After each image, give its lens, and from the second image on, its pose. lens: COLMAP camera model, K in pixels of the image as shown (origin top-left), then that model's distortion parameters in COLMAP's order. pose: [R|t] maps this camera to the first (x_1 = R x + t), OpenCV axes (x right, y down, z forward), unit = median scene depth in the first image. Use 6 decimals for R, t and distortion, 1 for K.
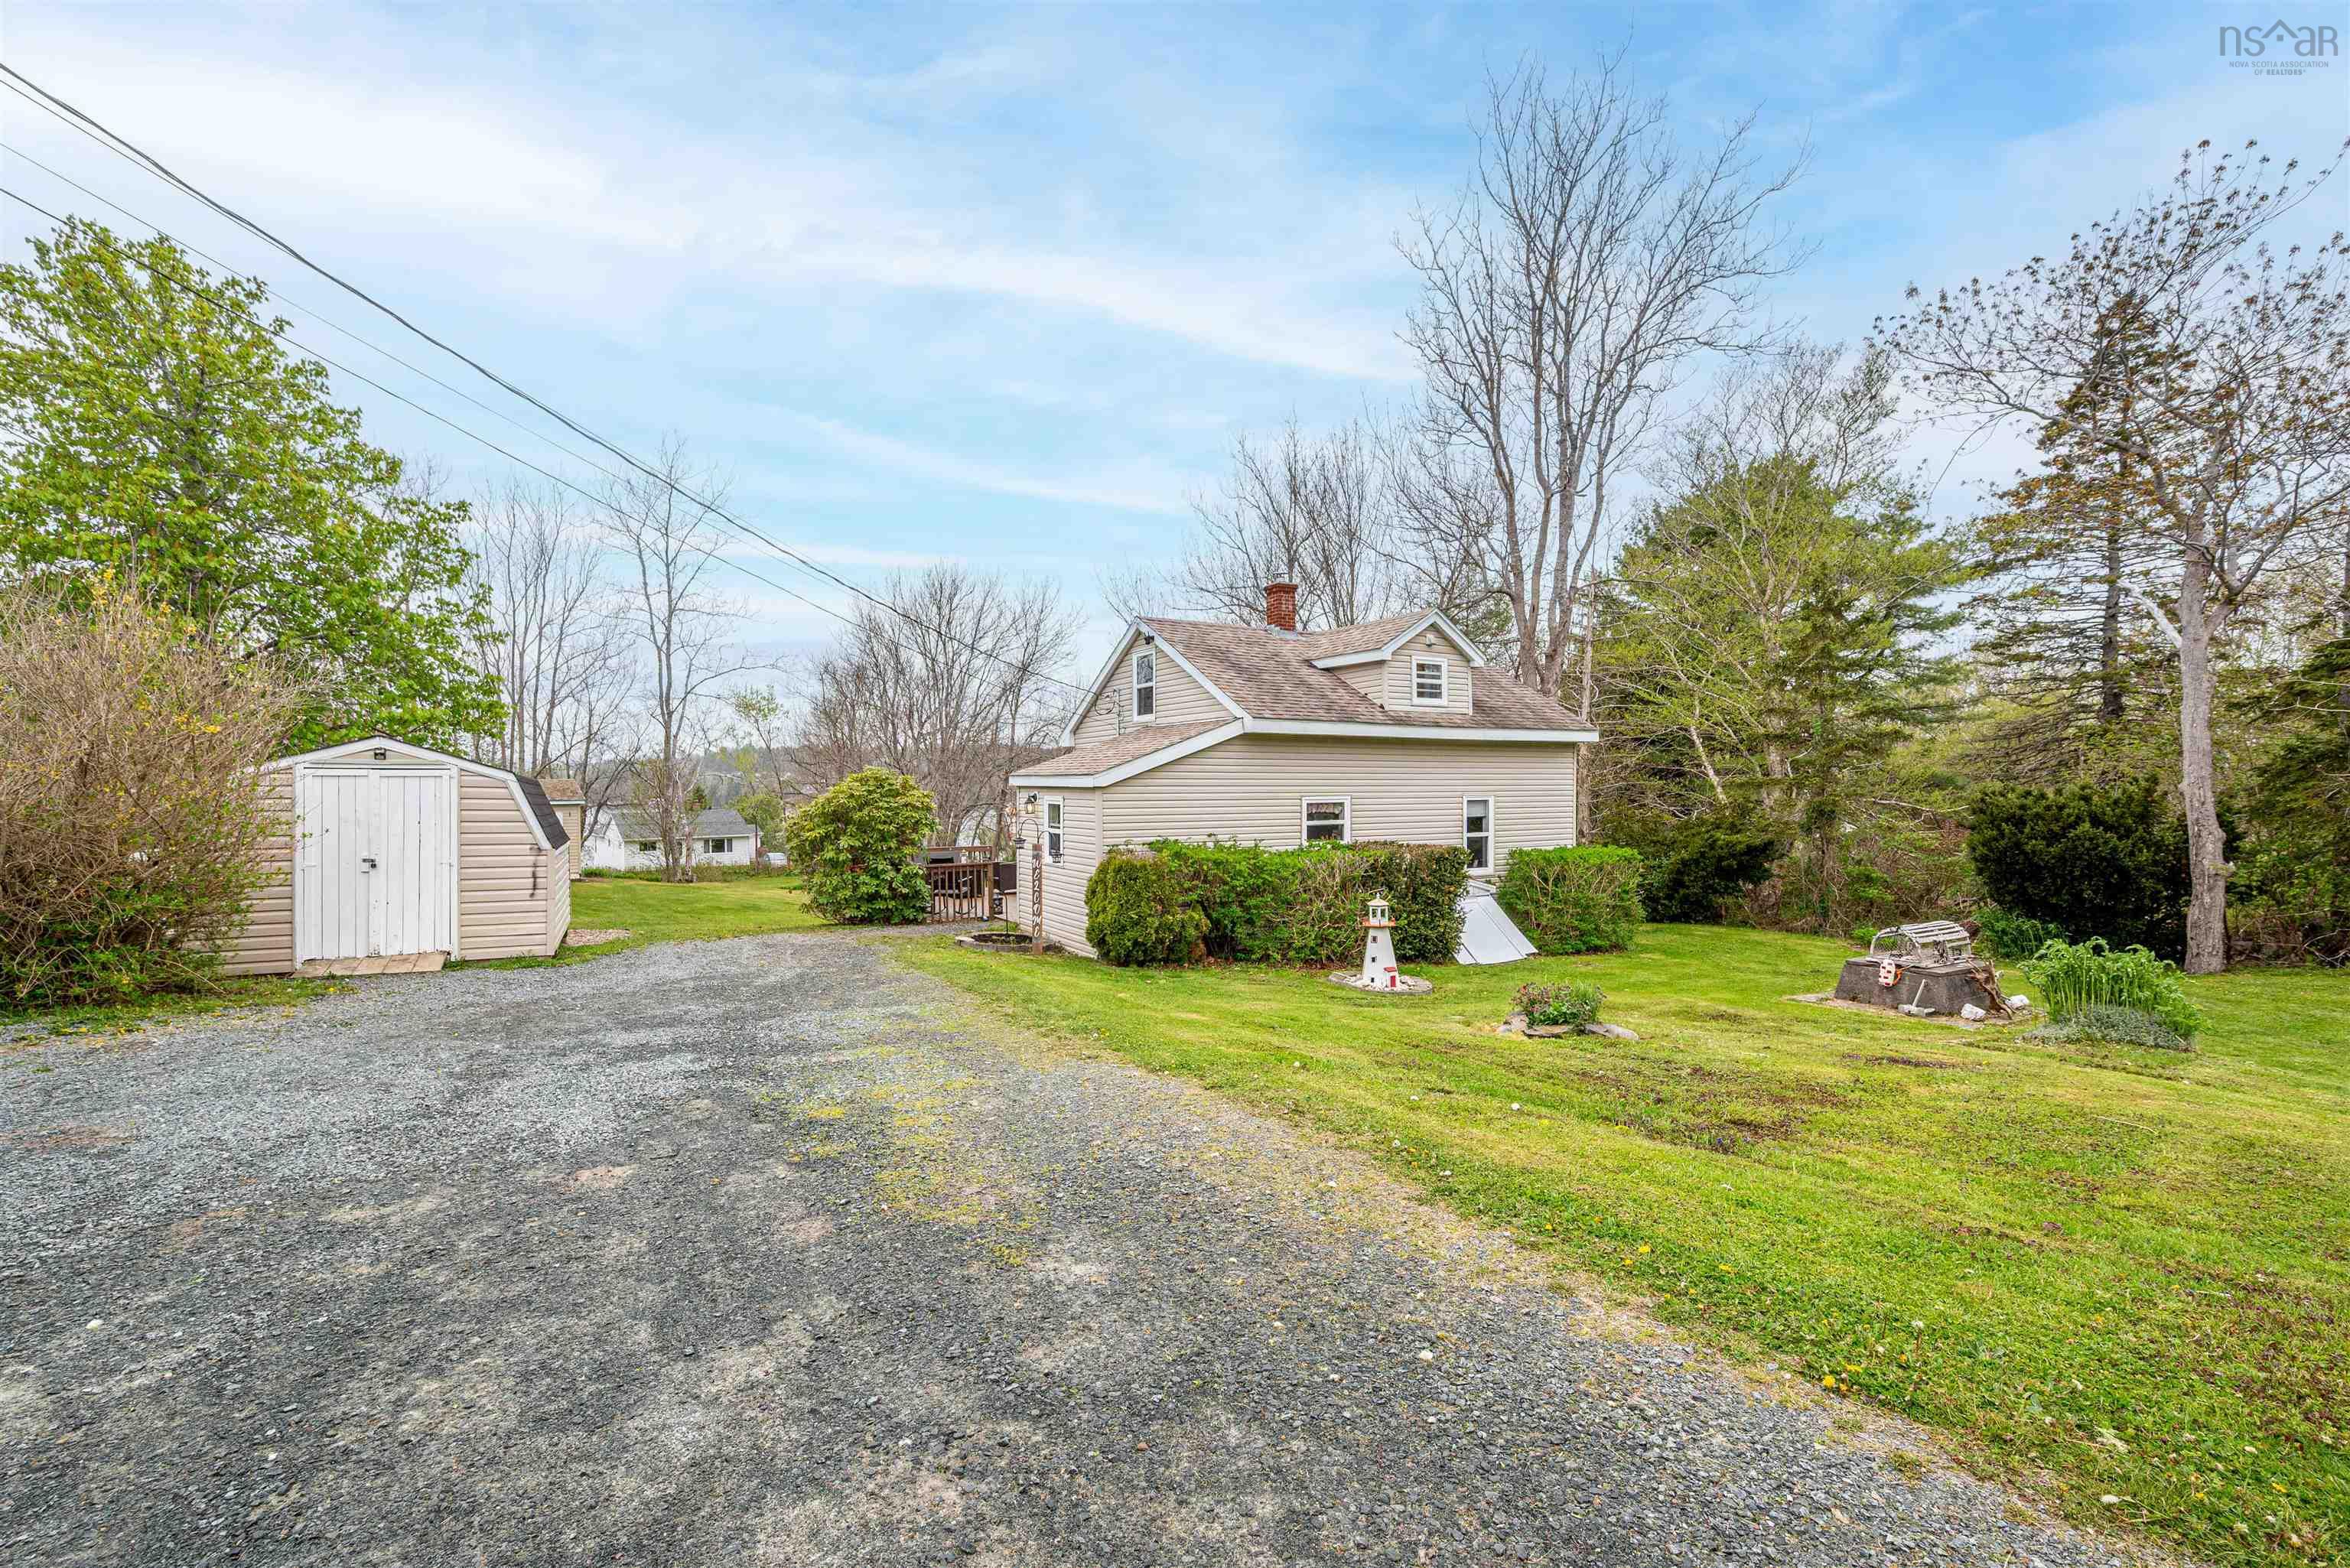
lens RADIAL K [[1020.2, 0, 1181.3], [0, 1020.2, 773.3], [0, 0, 1]] dist [0.000408, 0.000010]
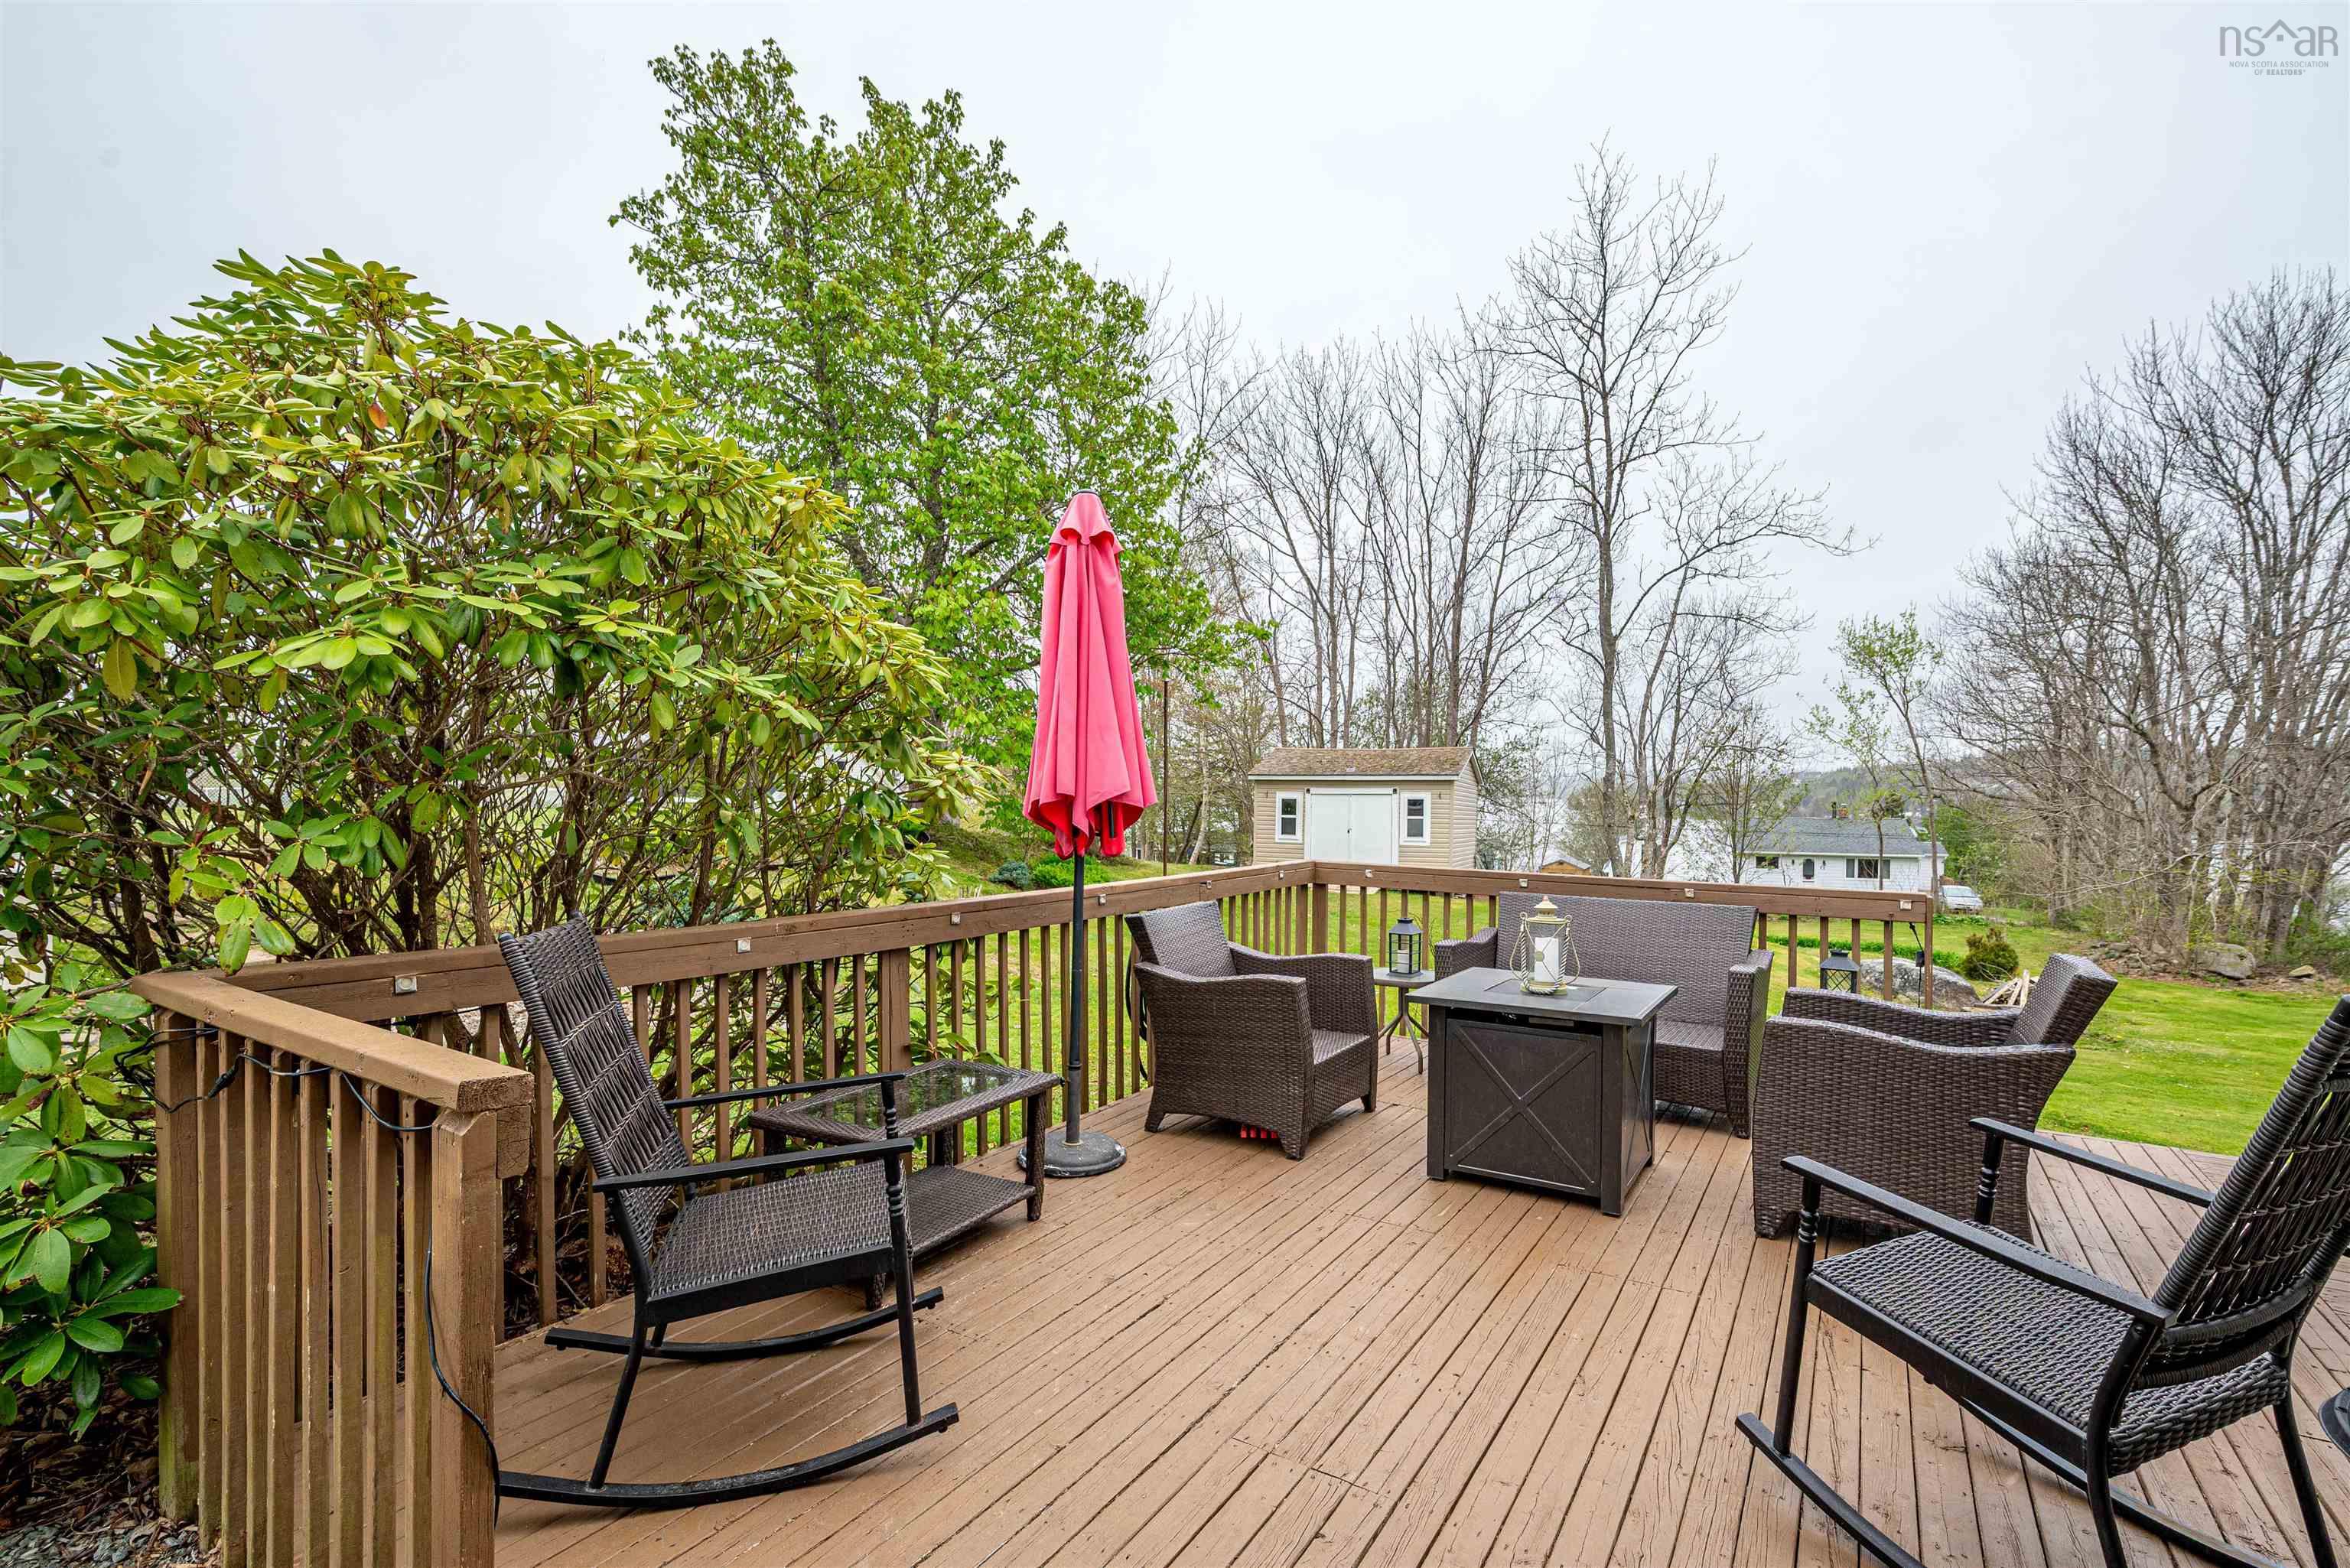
lens RADIAL K [[1092.0, 0, 1176.4], [0, 1092.0, 788.7], [0, 0, 1]] dist [0.002641, 0.000042]
pose [[0.496582, -0.000753, -0.867990, -0.043843], [0.002626, 0.999996, 0.000634, 0.018784], [0.867986, -0.002594, 0.496582, 0.278463]]
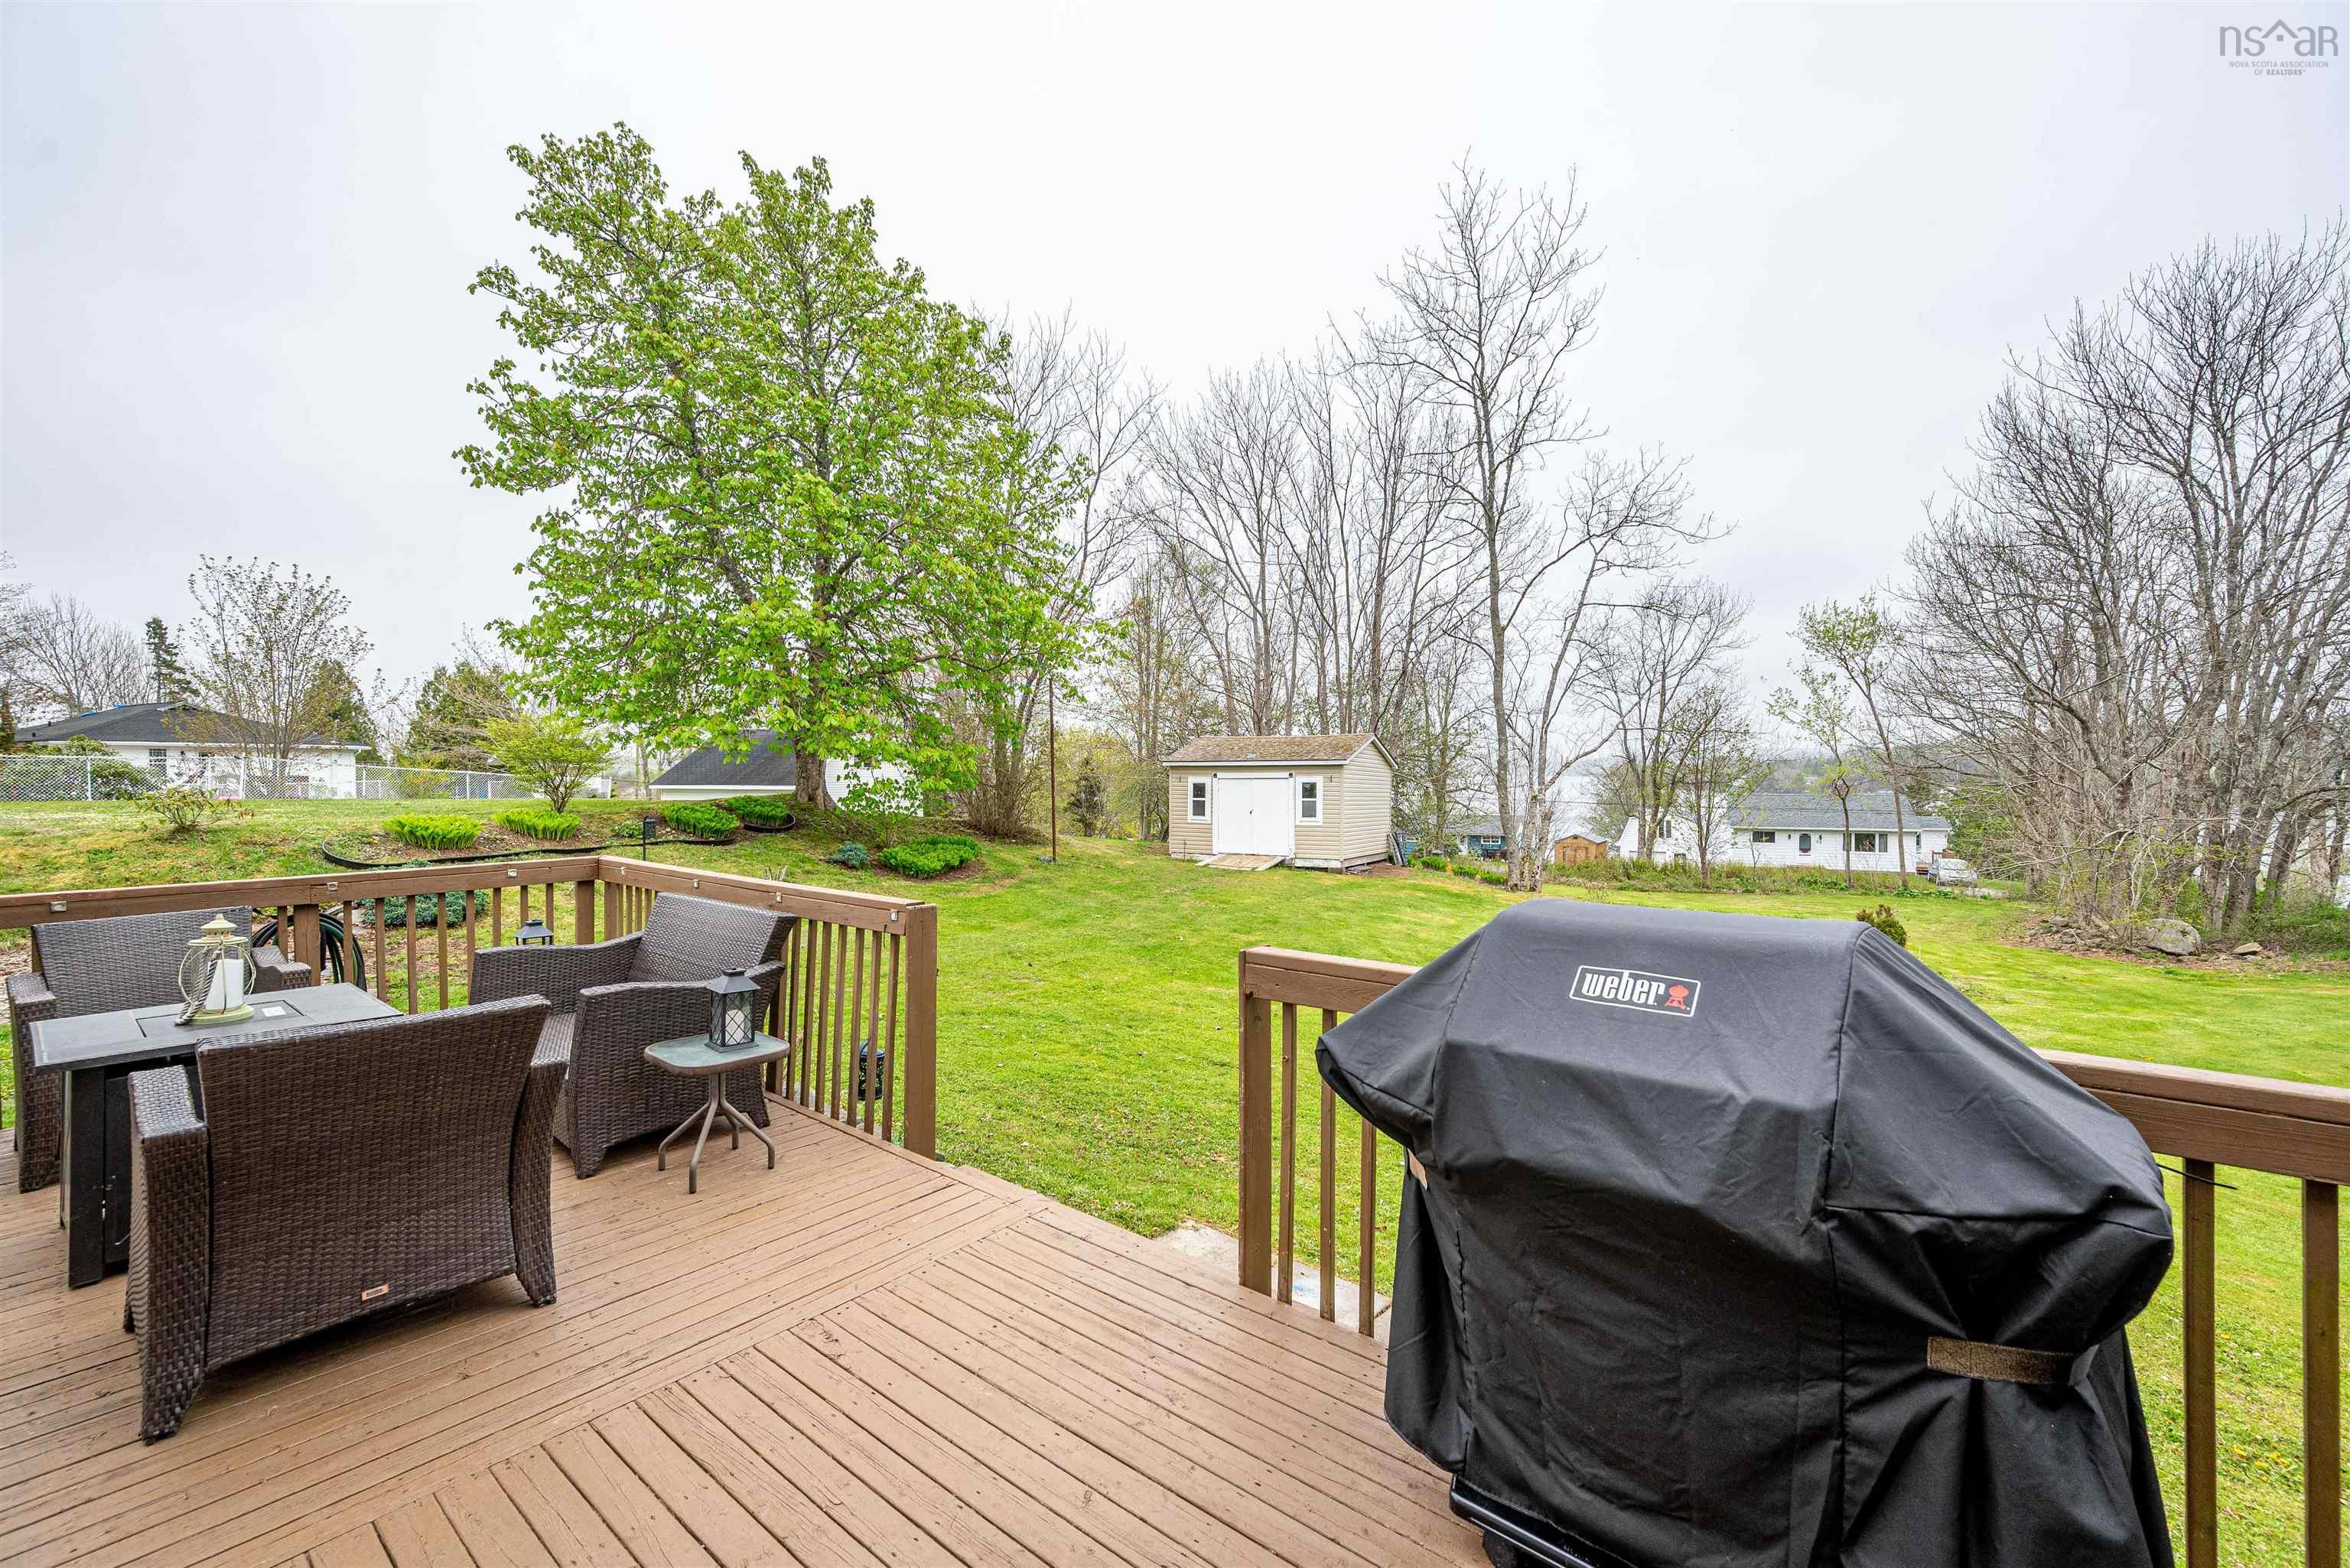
lens RADIAL K [[953.4, 0, 1169.5], [0, 953.4, 772.4], [0, 0, 1]] dist [-0.002266, 0.000655]
pose [[0.397945, -0.004973, -0.917396, -0.024033], [0.012673, 0.999920, 0.000077, 0.018386], [0.917322, -0.011657, 0.397976, 0.350906]]
